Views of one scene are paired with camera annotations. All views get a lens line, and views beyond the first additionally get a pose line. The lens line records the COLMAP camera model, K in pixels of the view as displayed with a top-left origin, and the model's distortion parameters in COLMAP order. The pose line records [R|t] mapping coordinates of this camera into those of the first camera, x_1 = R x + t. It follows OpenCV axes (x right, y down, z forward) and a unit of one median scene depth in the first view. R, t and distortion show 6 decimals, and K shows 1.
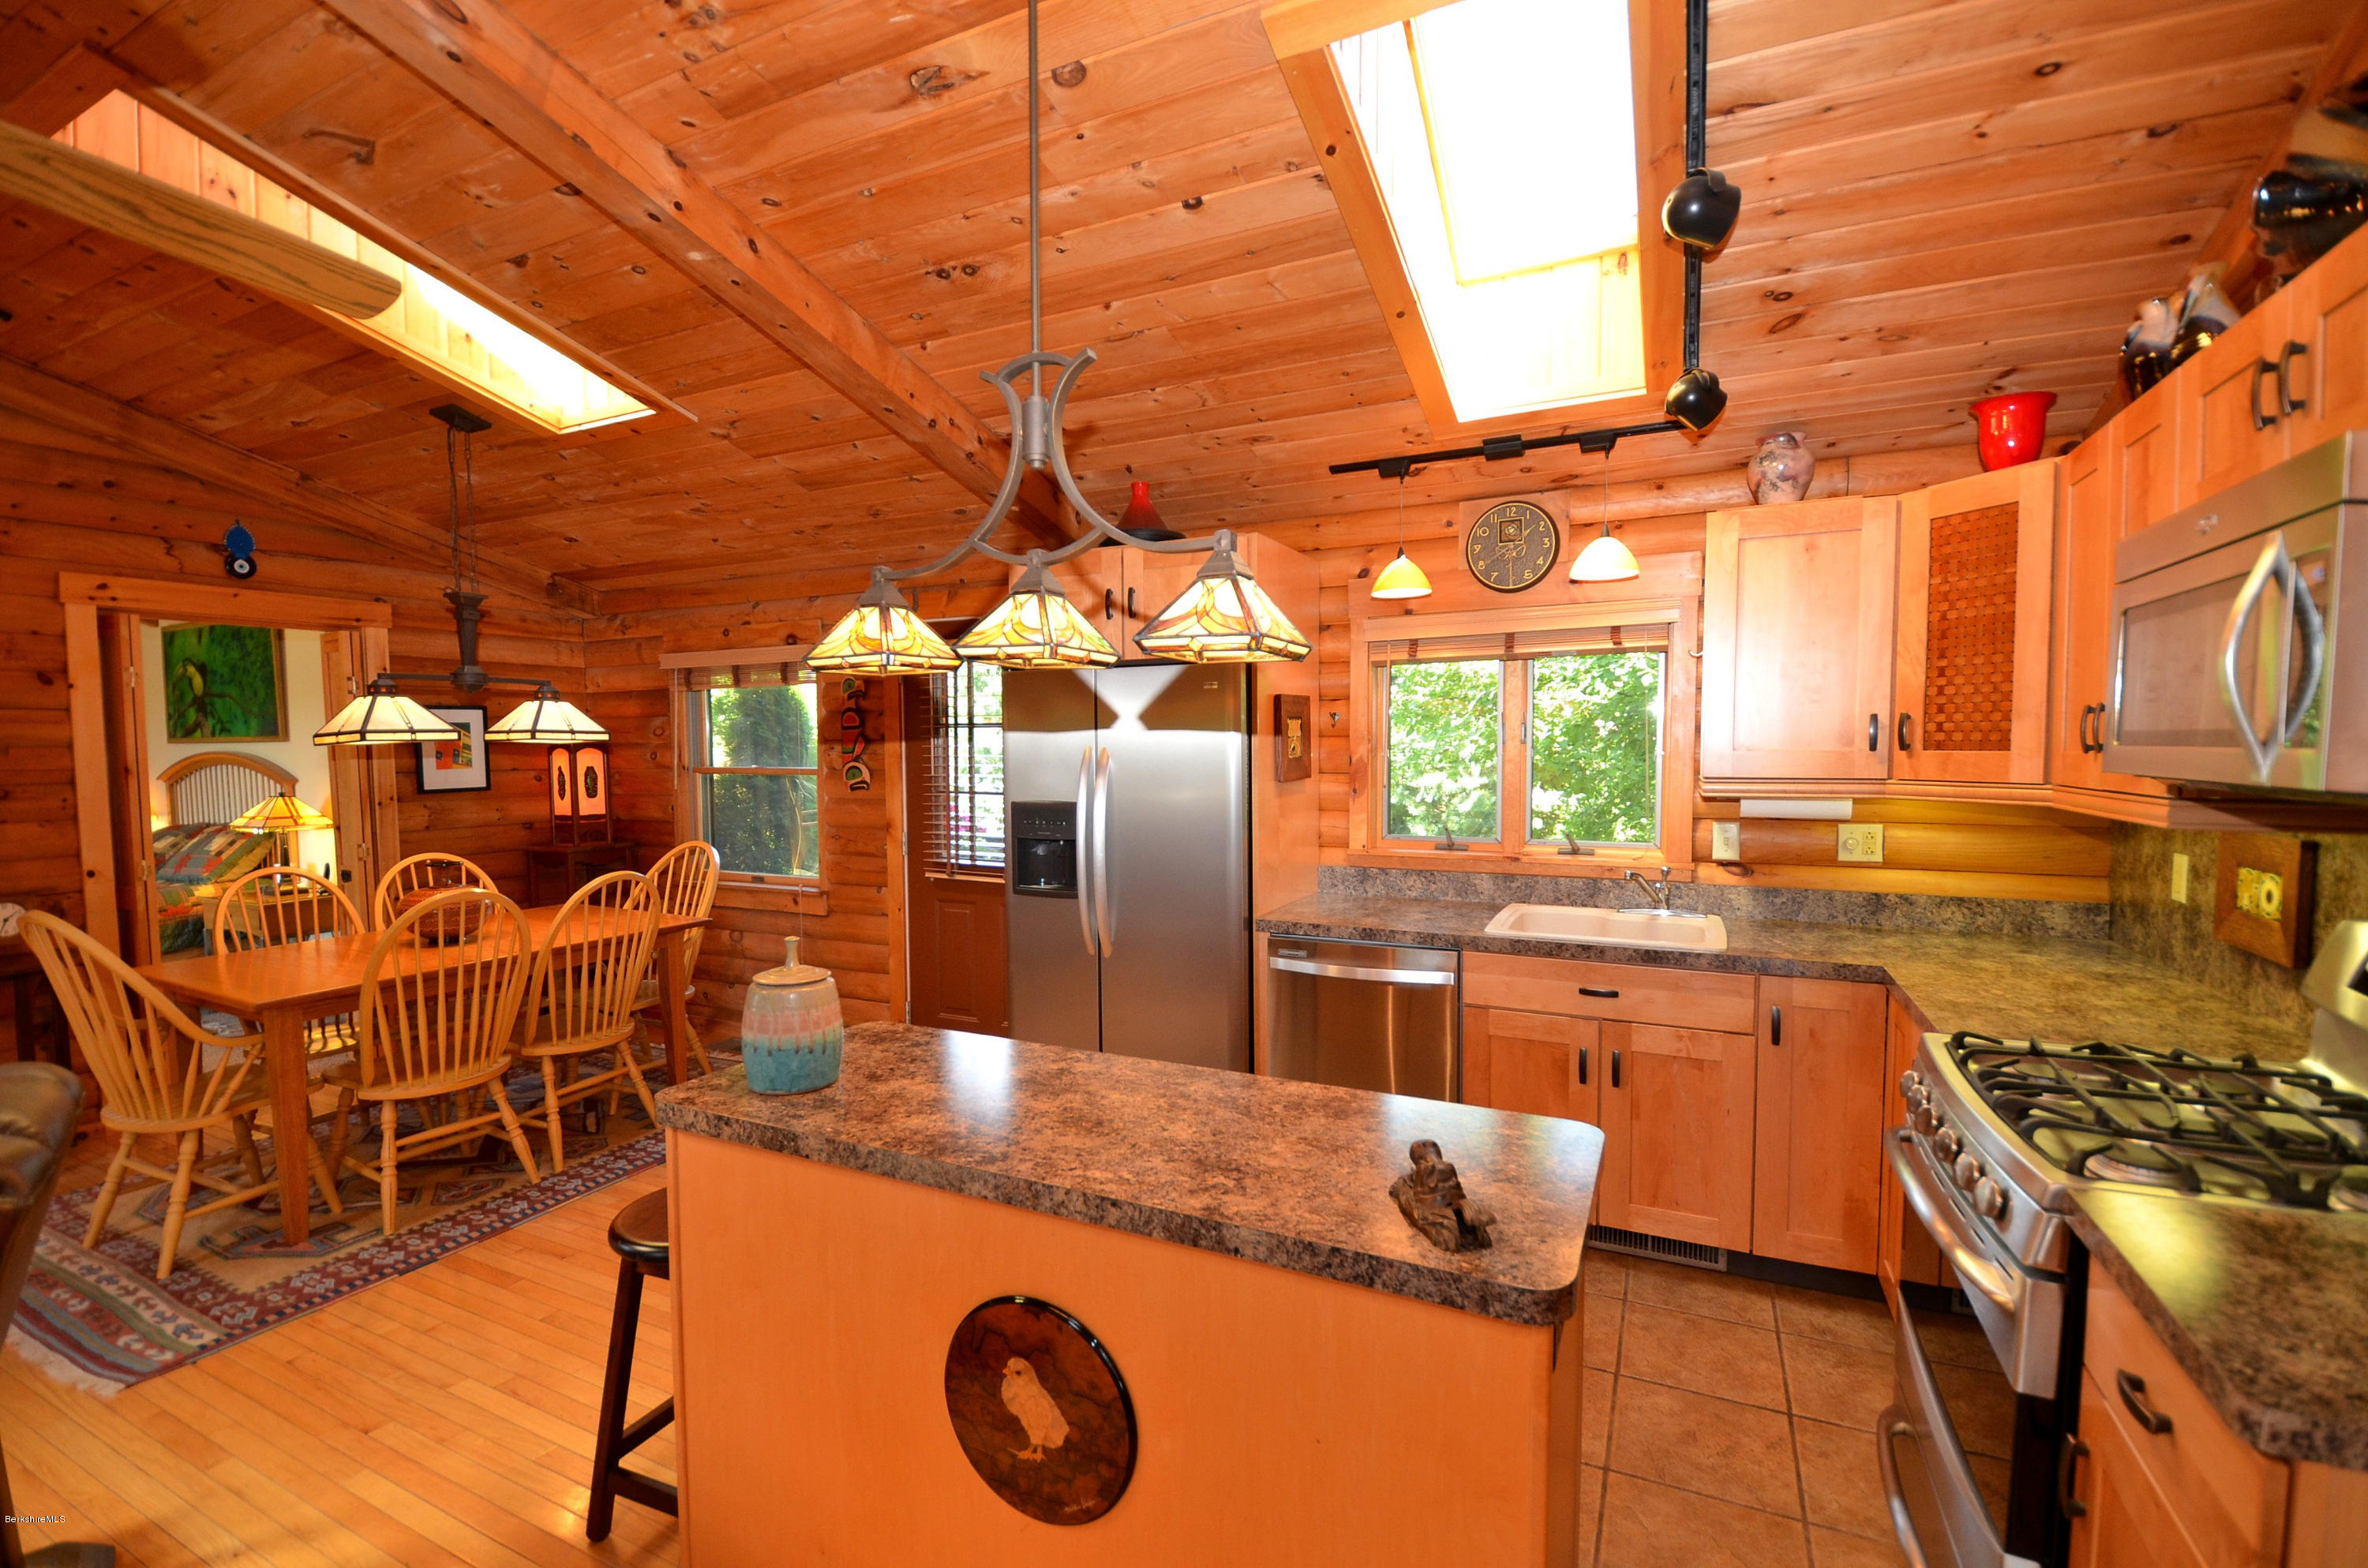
lens RADIAL K [[1035.2, 0, 1178.9], [0, 1035.2, 797.8], [0, 0, 1]] dist [0.007476, -0.016312]
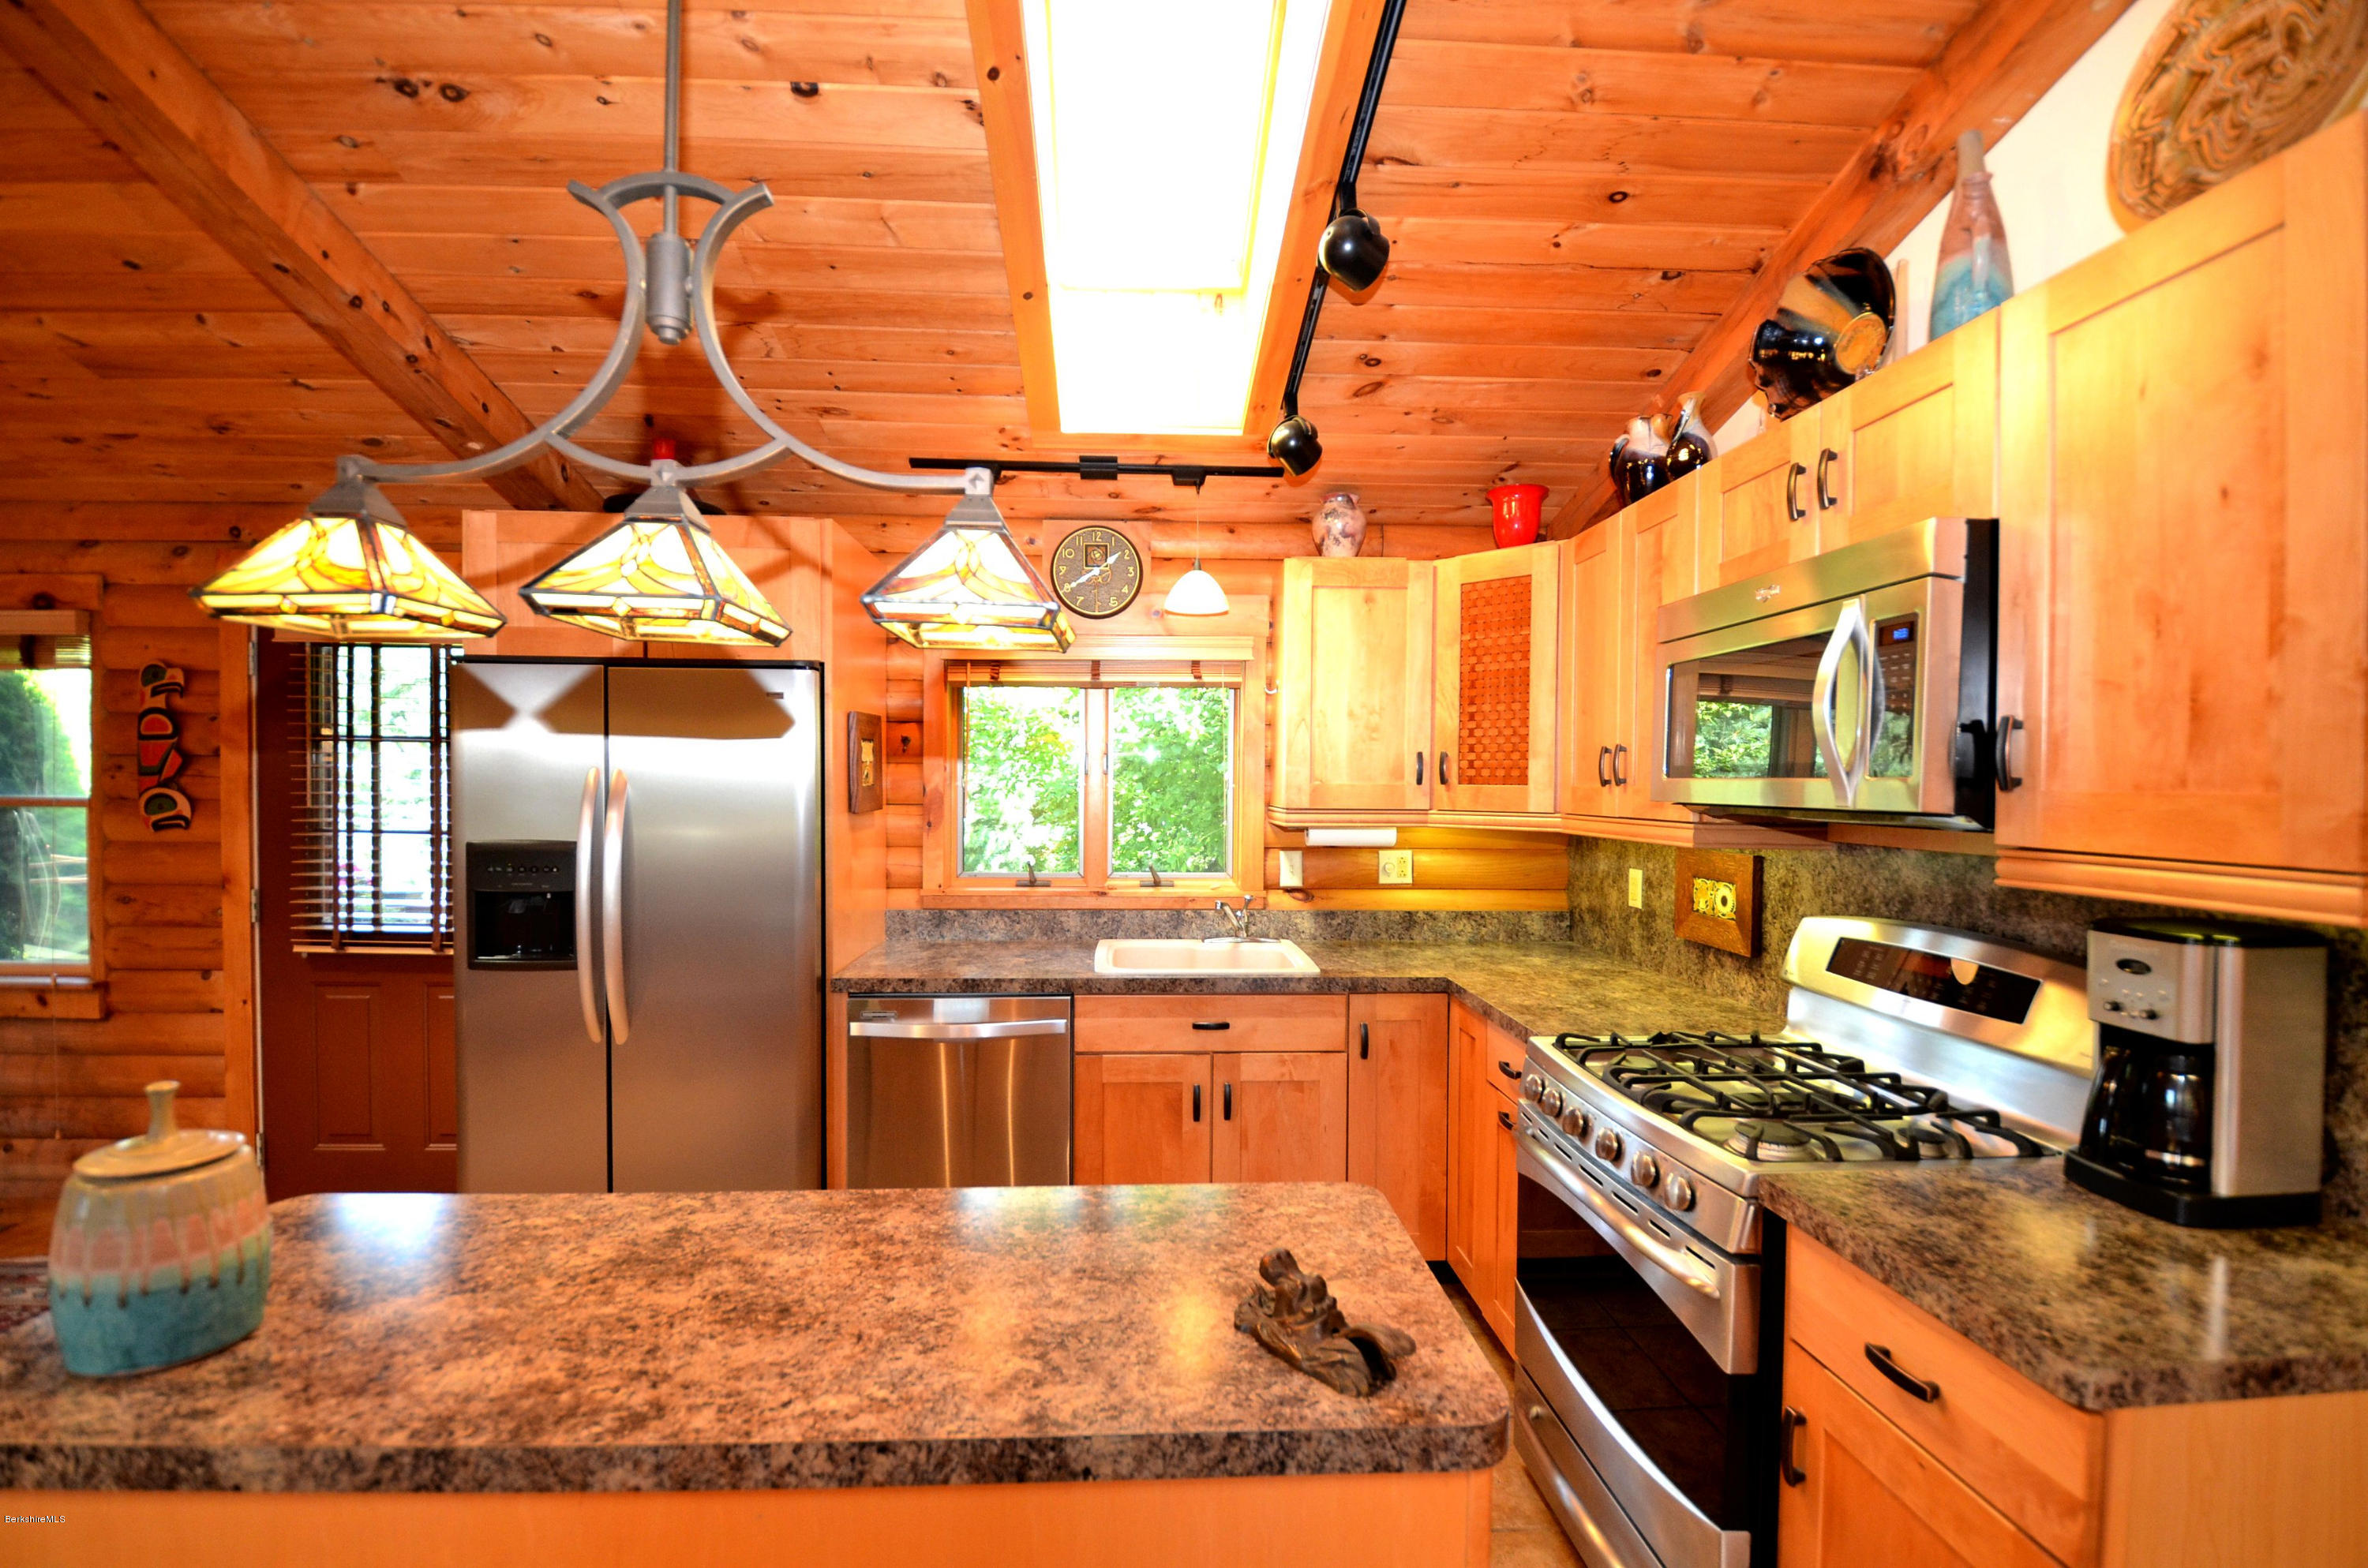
lens RADIAL K [[1035.2, 0, 1187.3], [0, 1035.2, 799.4], [0, 0, 1]] dist [0.007476, -0.016312]
pose [[0.871721, 0.005106, 0.489976, -0.109126], [0.011557, 0.999453, -0.030977, 0.002931], [-0.489866, 0.032666, 0.871185, 0.163100]]
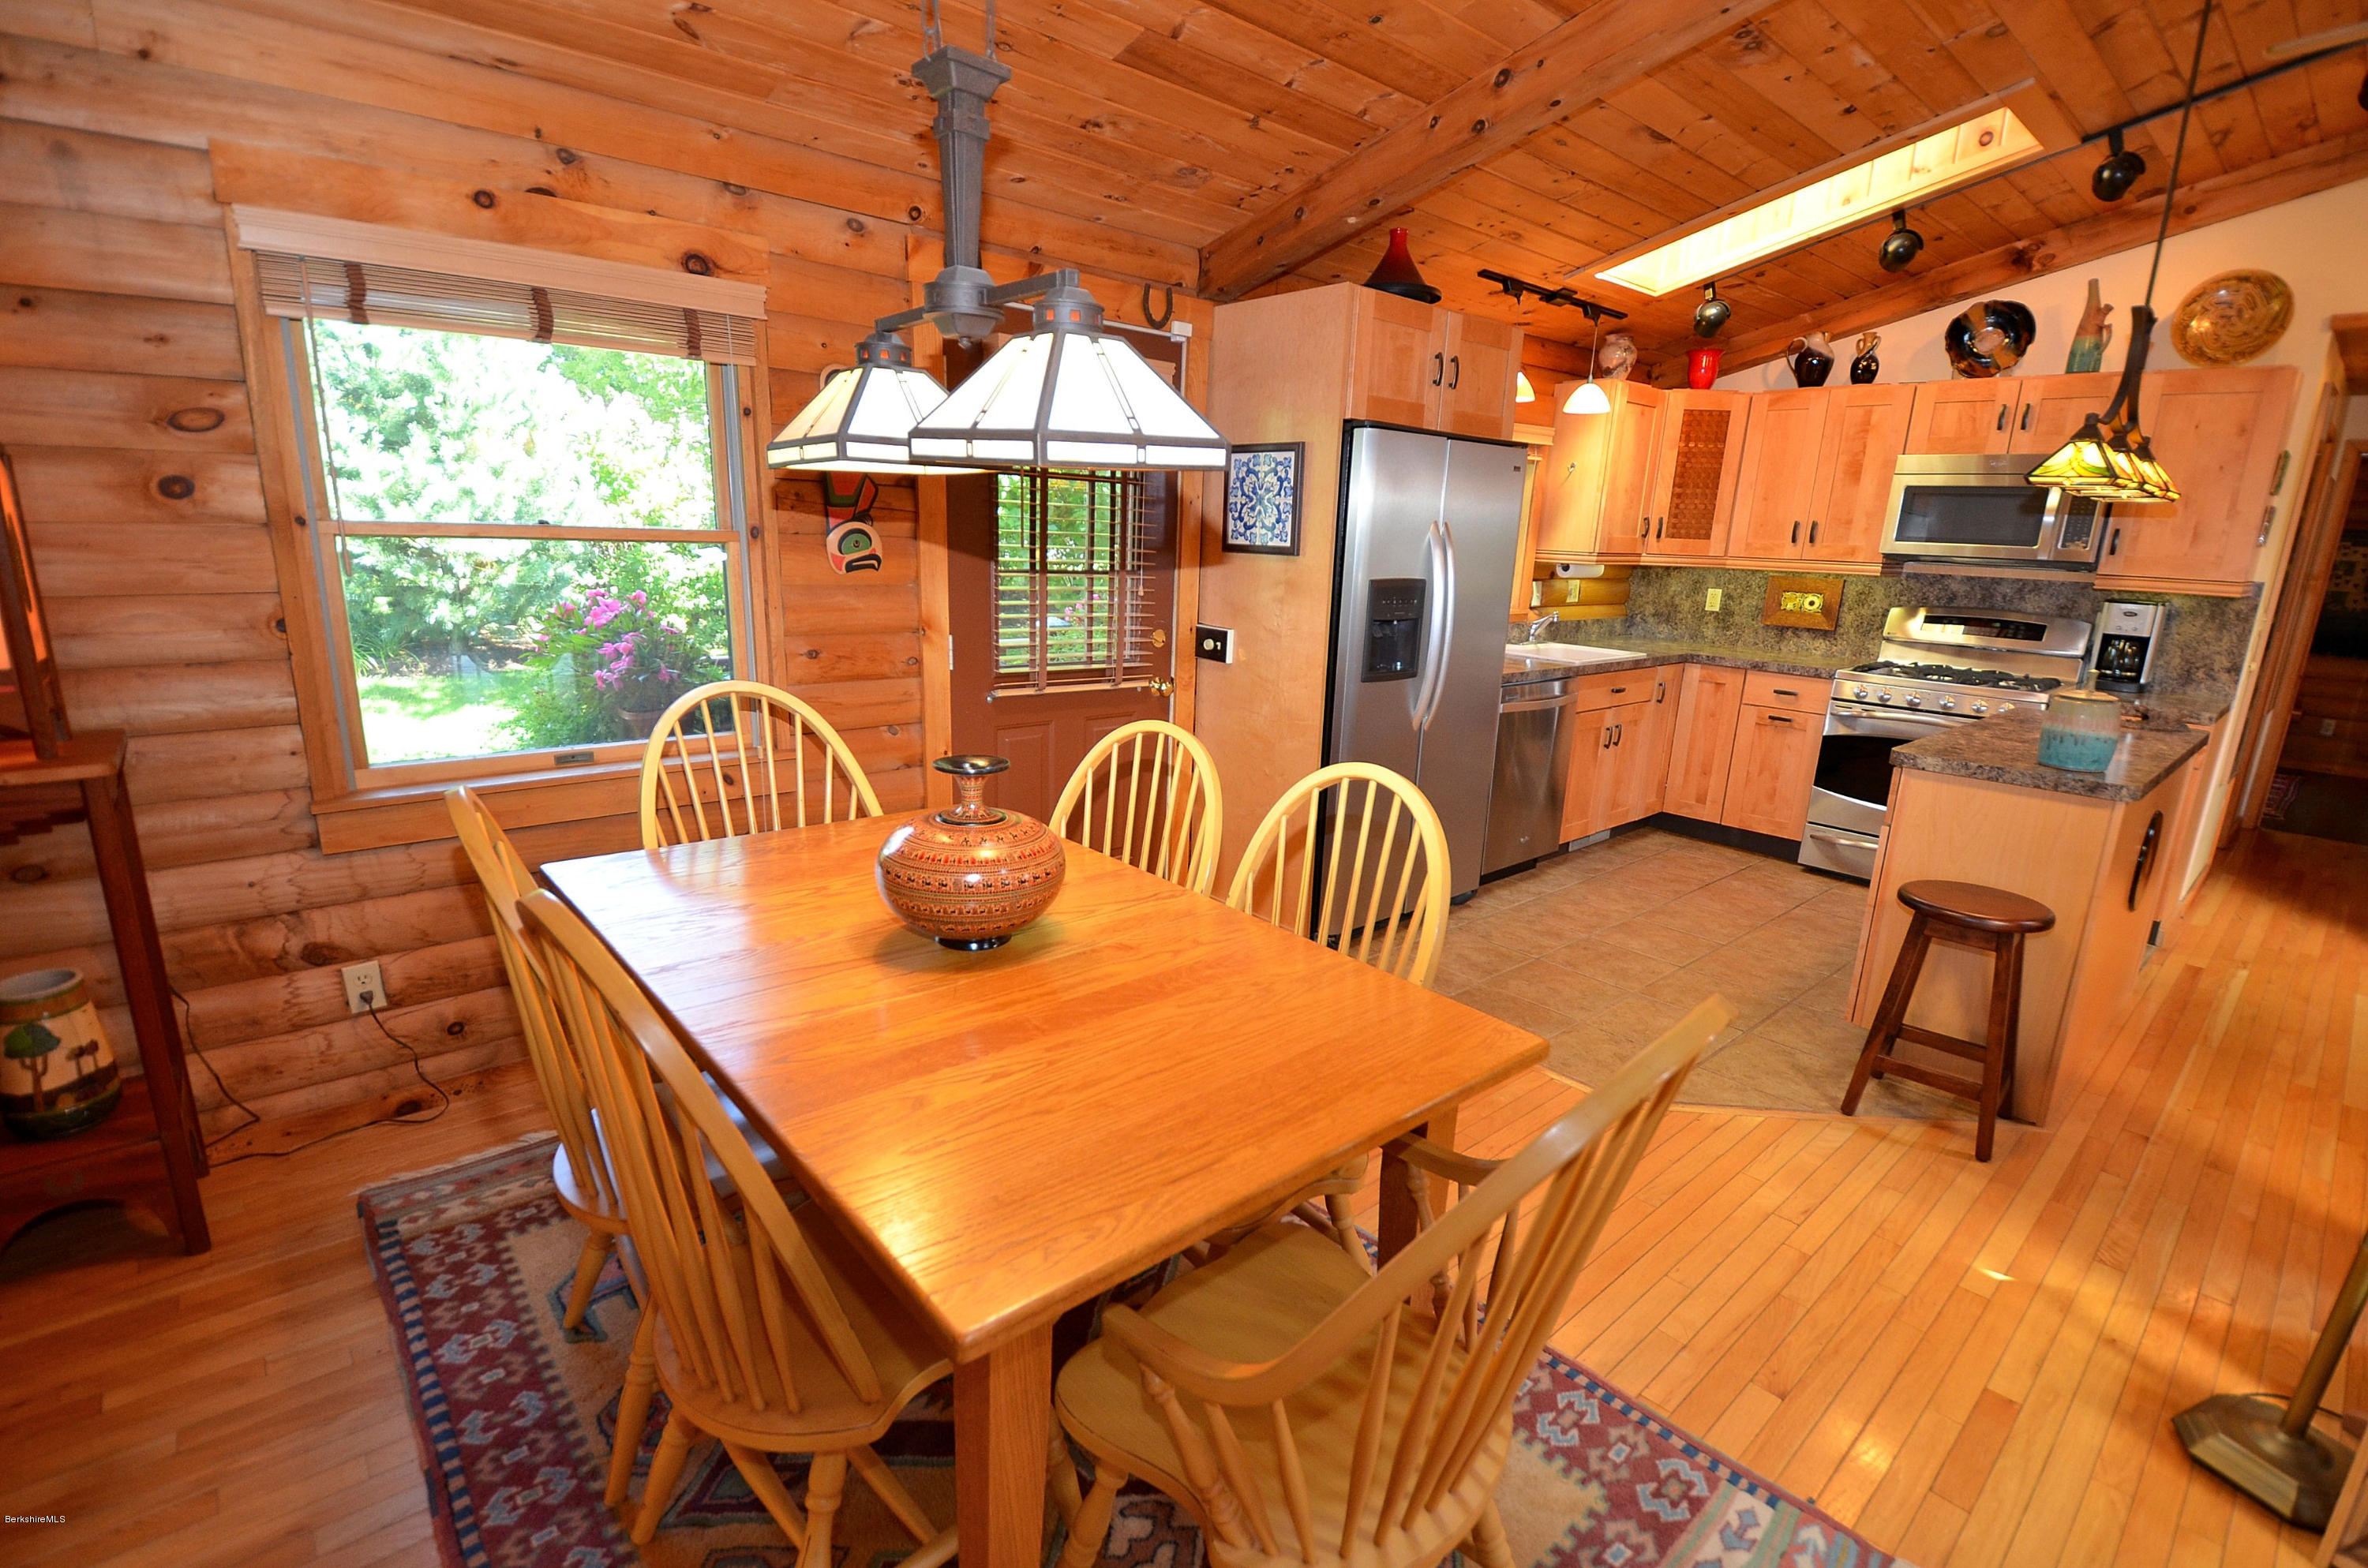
lens RADIAL K [[1092.4, 0, 1177.9], [0, 1092.4, 799.9], [0, 0, 1]] dist [0.004905, -0.015001]
pose [[0.377343, -0.205972, 0.902877, -1.615779], [0.011055, 0.975885, 0.218007, -0.025933], [-0.926007, -0.072282, 0.370520, 1.129801]]
